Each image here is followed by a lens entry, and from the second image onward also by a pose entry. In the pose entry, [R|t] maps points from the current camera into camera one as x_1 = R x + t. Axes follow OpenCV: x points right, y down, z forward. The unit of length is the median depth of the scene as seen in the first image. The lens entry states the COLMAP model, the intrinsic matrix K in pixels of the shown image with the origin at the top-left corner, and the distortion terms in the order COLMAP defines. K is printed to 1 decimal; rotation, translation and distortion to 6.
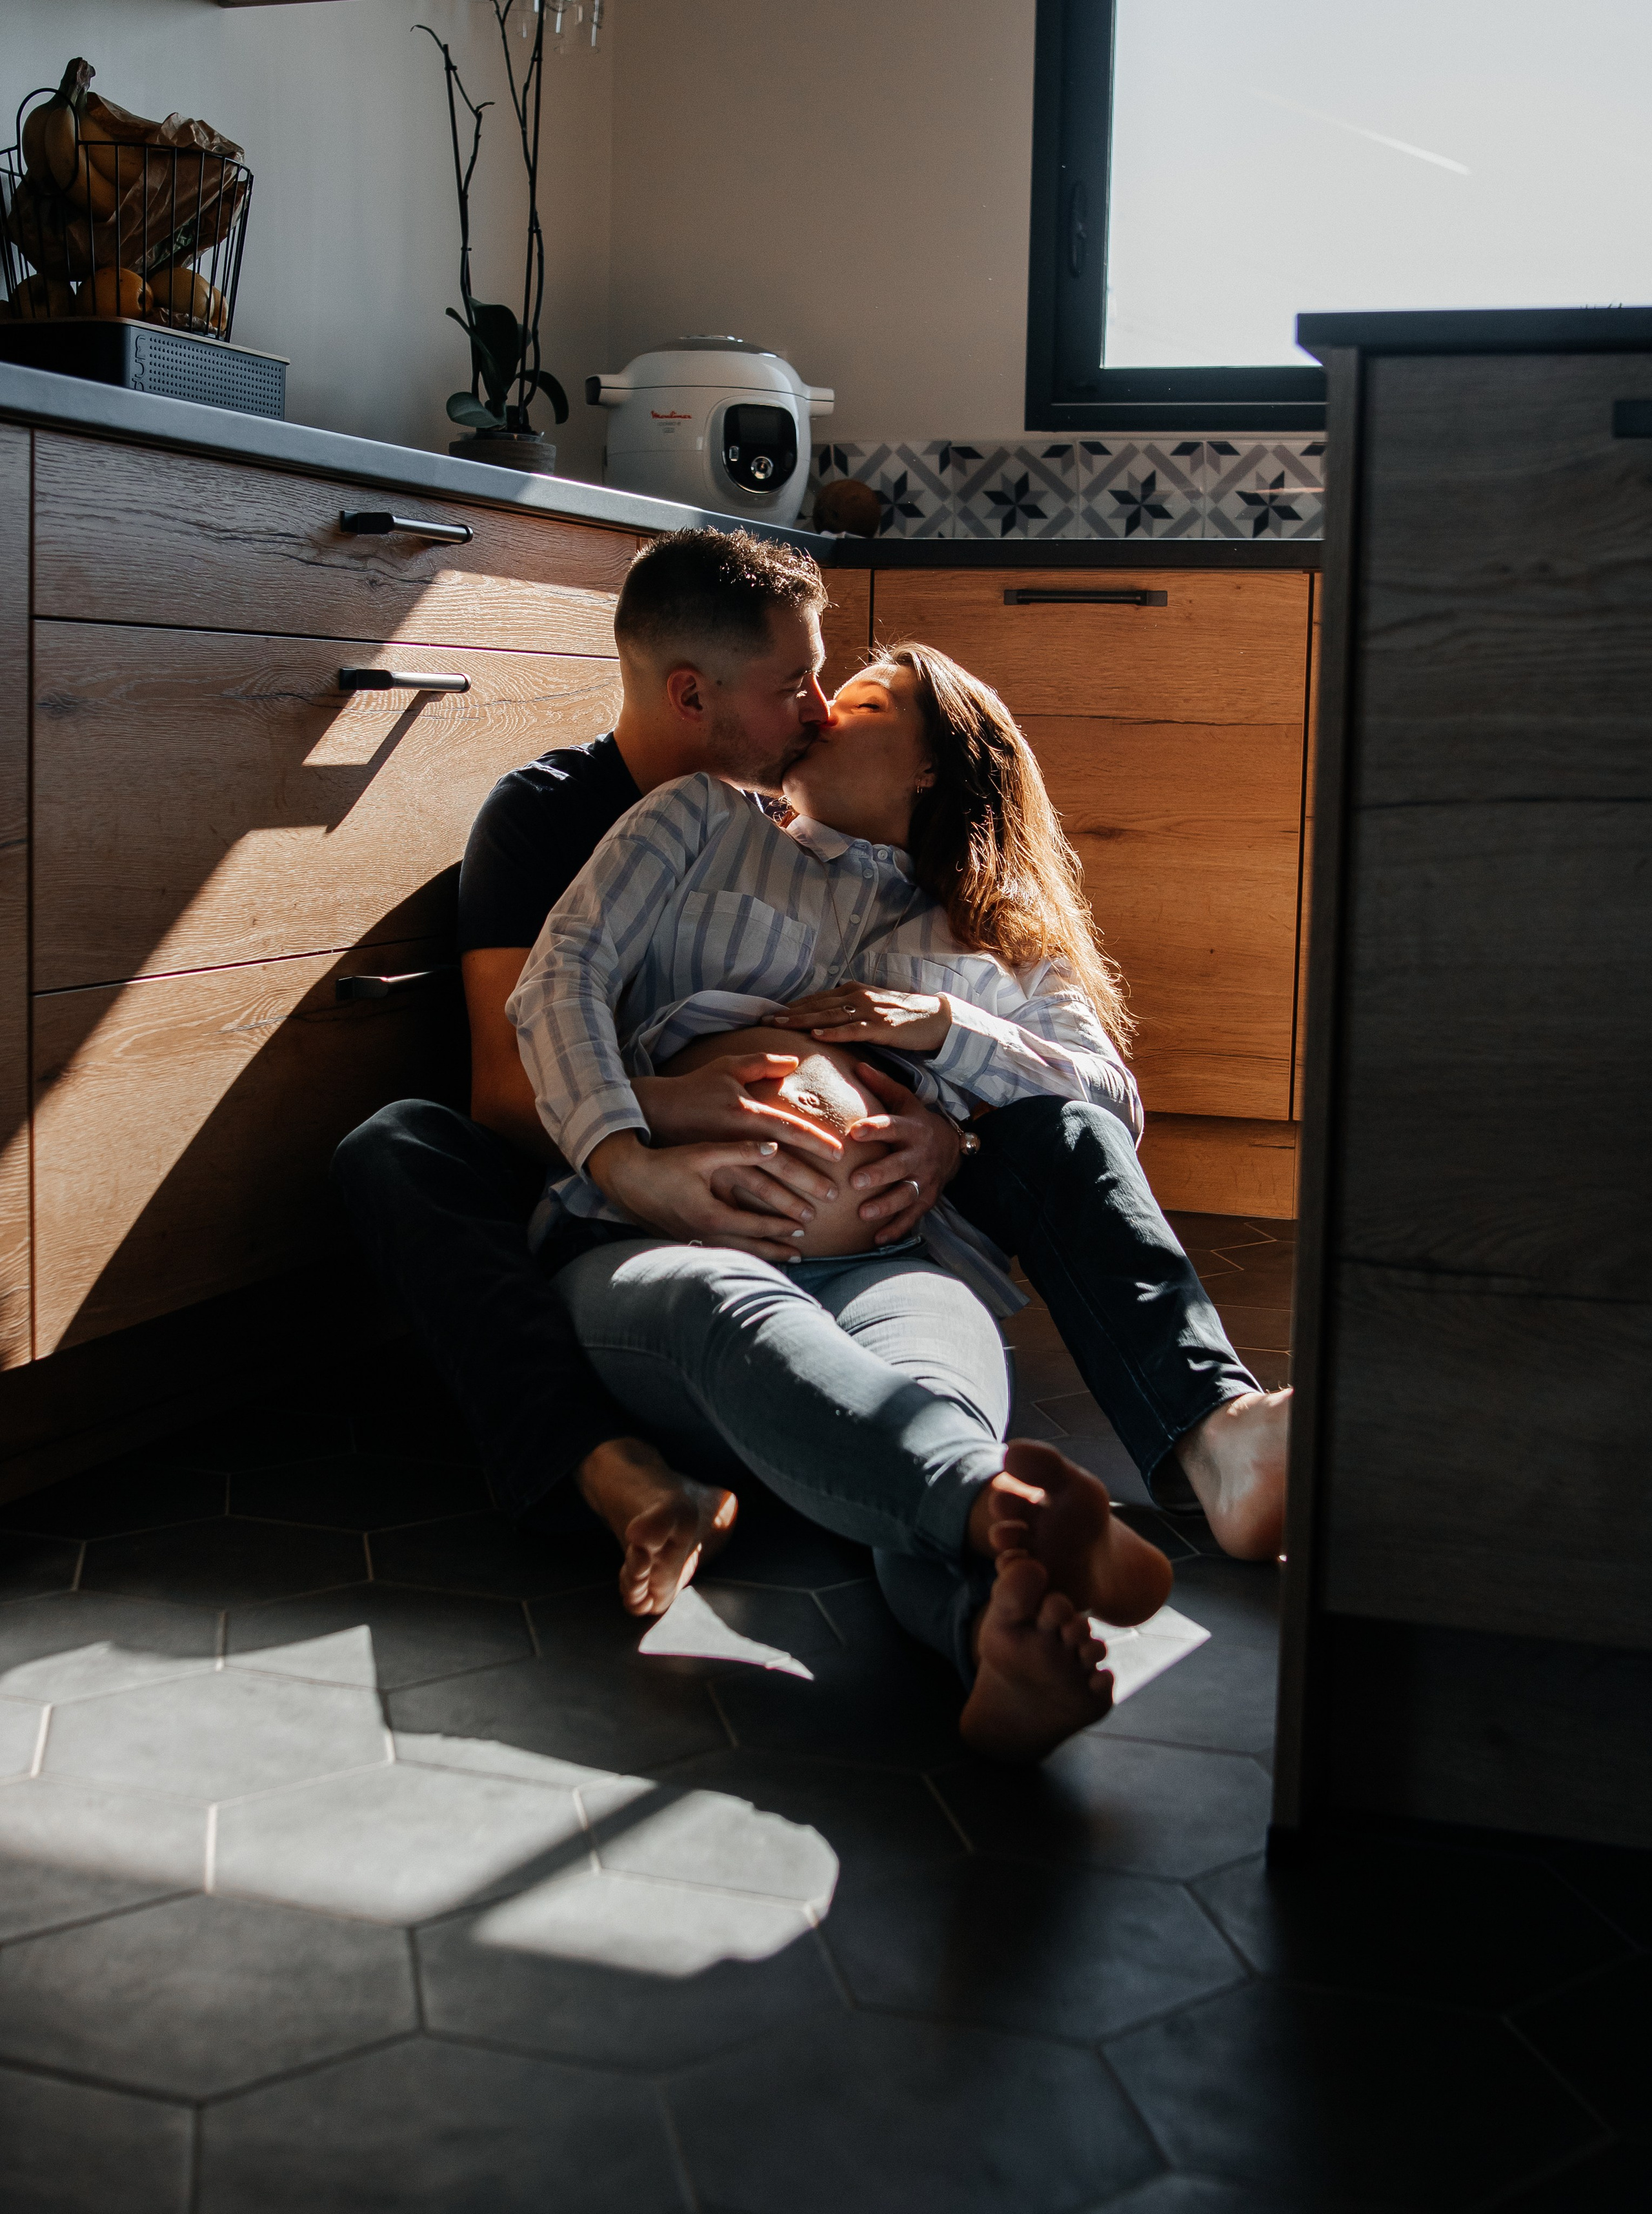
lens RADIAL K [[2895.7, 0, 817.7], [0, 2895.7, 985.9], [0, 0, 1]] dist [-0.048136, 0.000000]
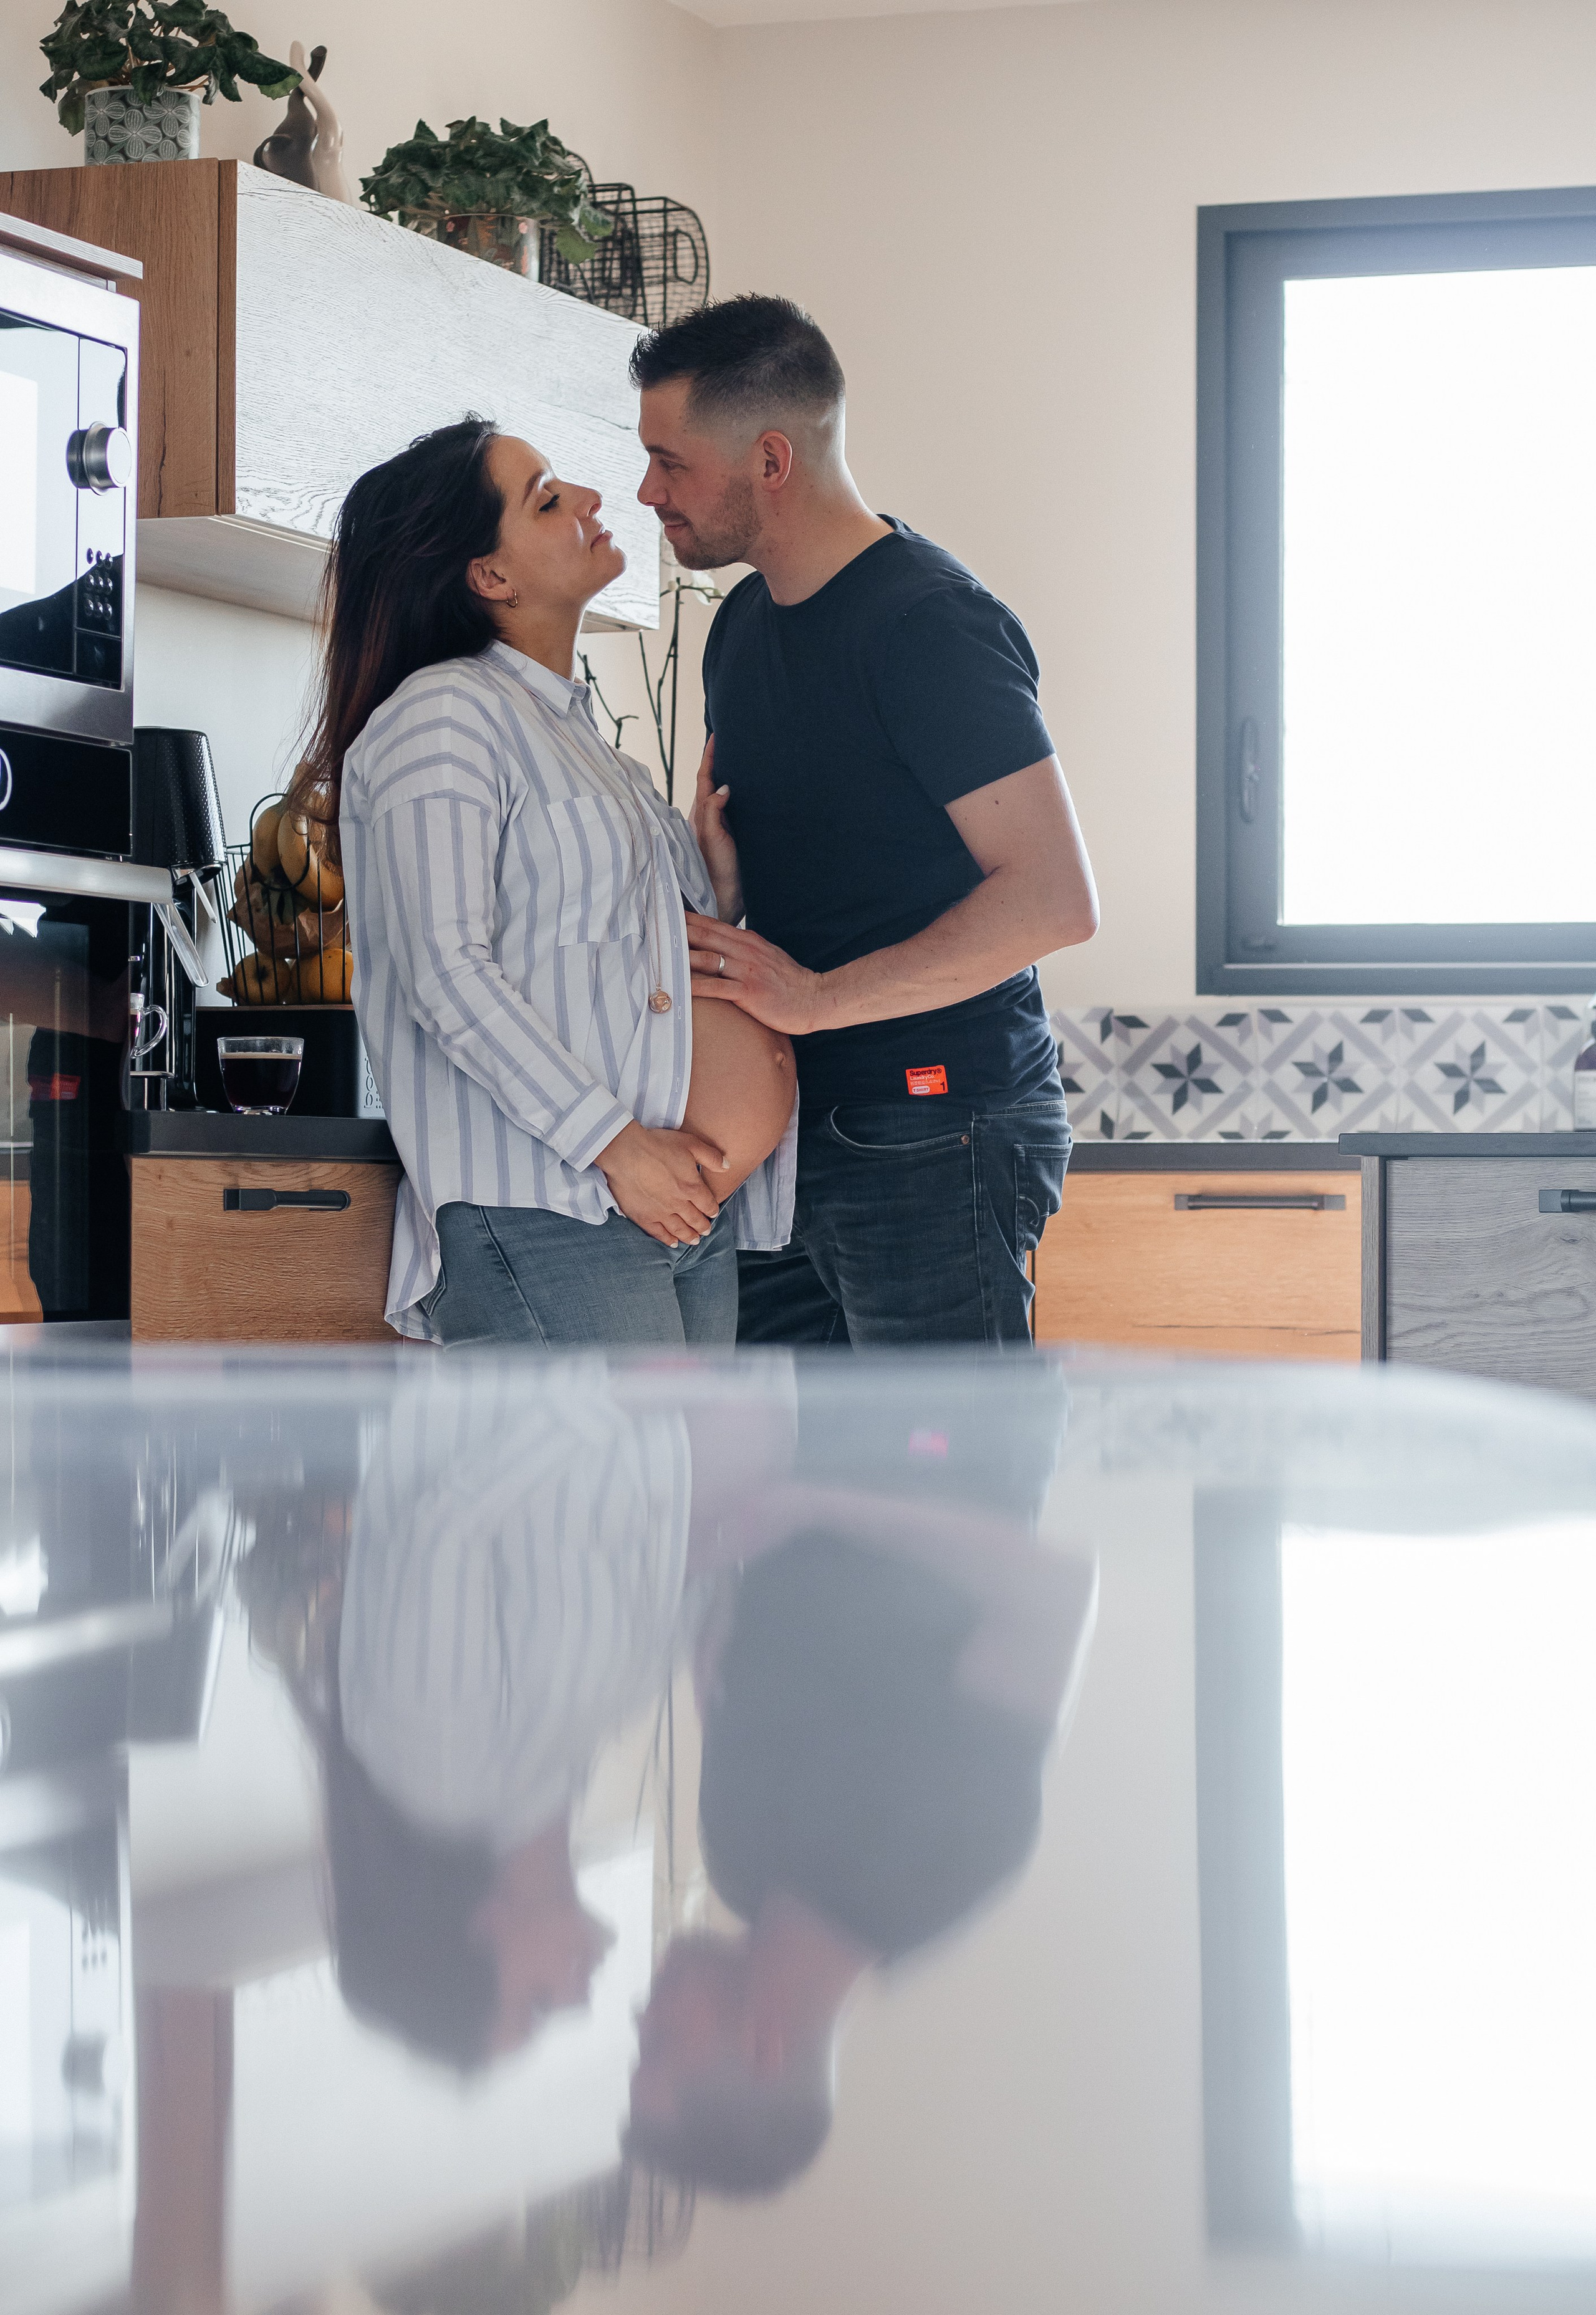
lens RADIAL K [[5513.1, 0, 785.3], [0, 5513.1, 1171.9], [0, 0, 1]] dist [-0.034456, 0.000000]
pose [[0.999678, -0.021447, -0.013560, -0.053904], [0.020014, 0.994962, -0.098234, 0.042641], [0.015598, 0.097931, 0.995071, -1.128111]]
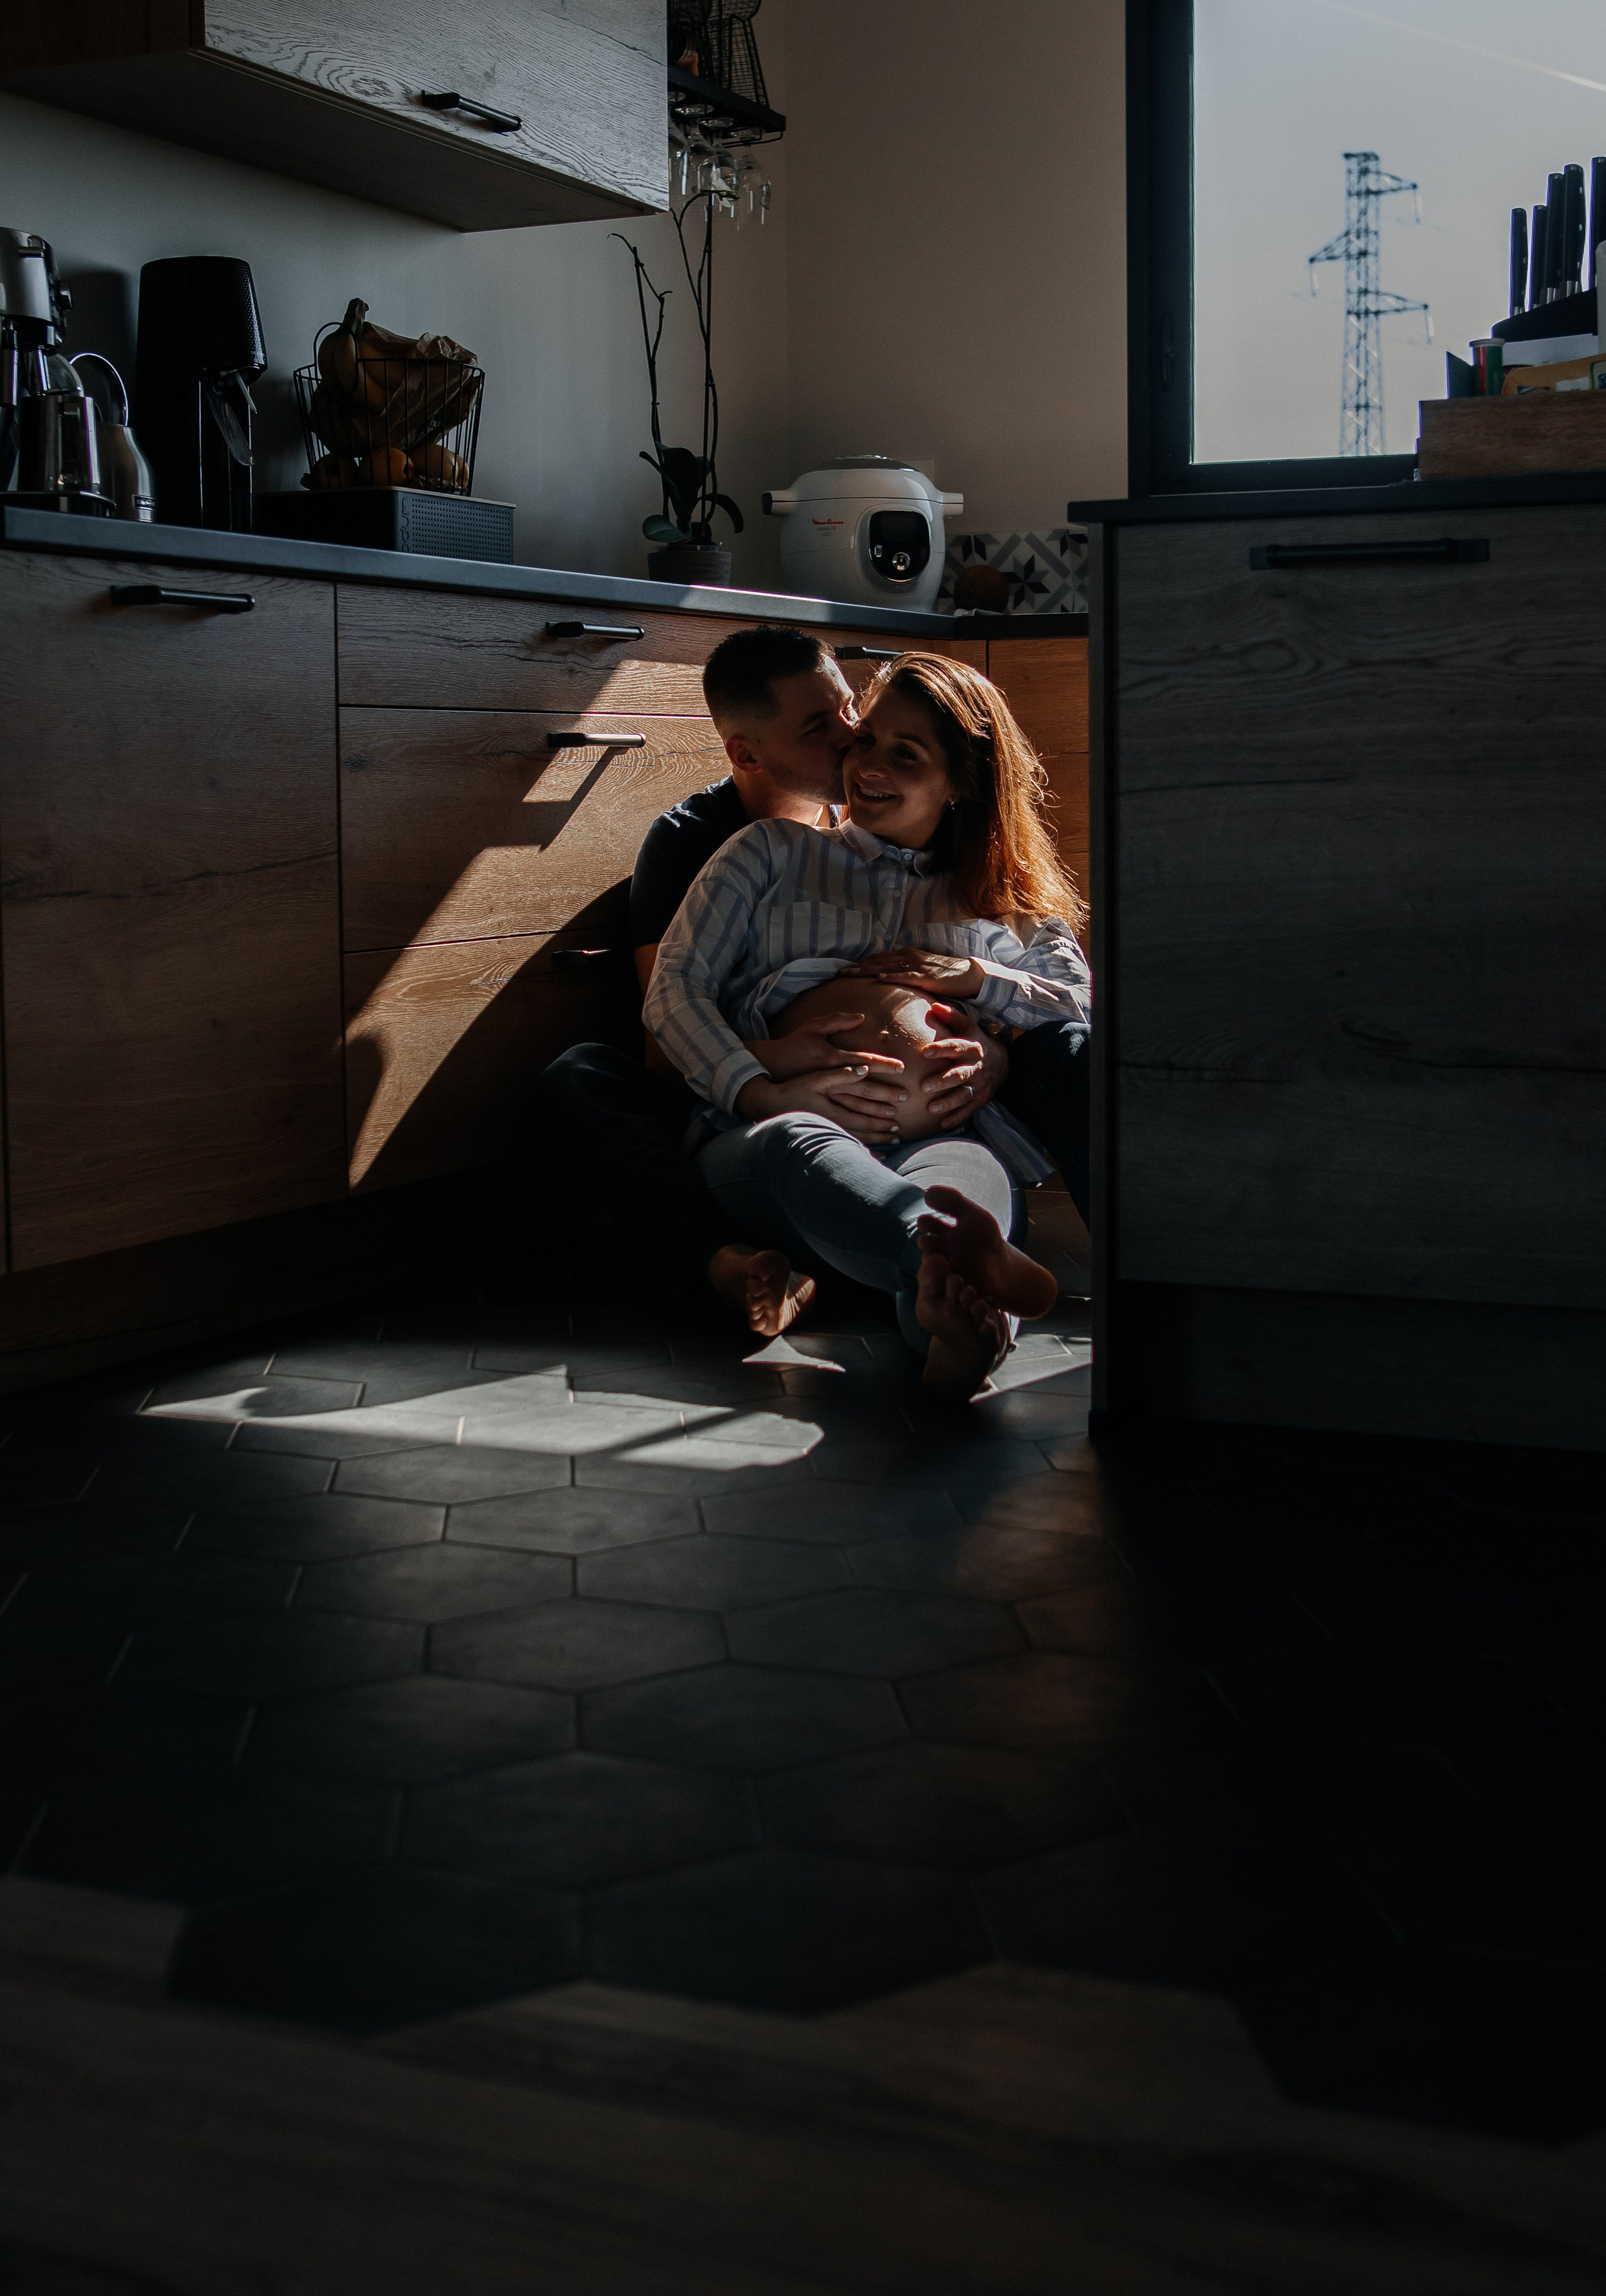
lens RADIAL K [[3030.8, 0, 834.4], [0, 3030.8, 1004.5], [0, 0, 1]] dist [-0.053310, 0.000000]
pose [[0.994921, -0.025535, -0.097370, 0.111038], [0.023889, 0.999552, -0.018037, 0.051503], [0.097787, 0.015619, 0.995085, -0.445027]]
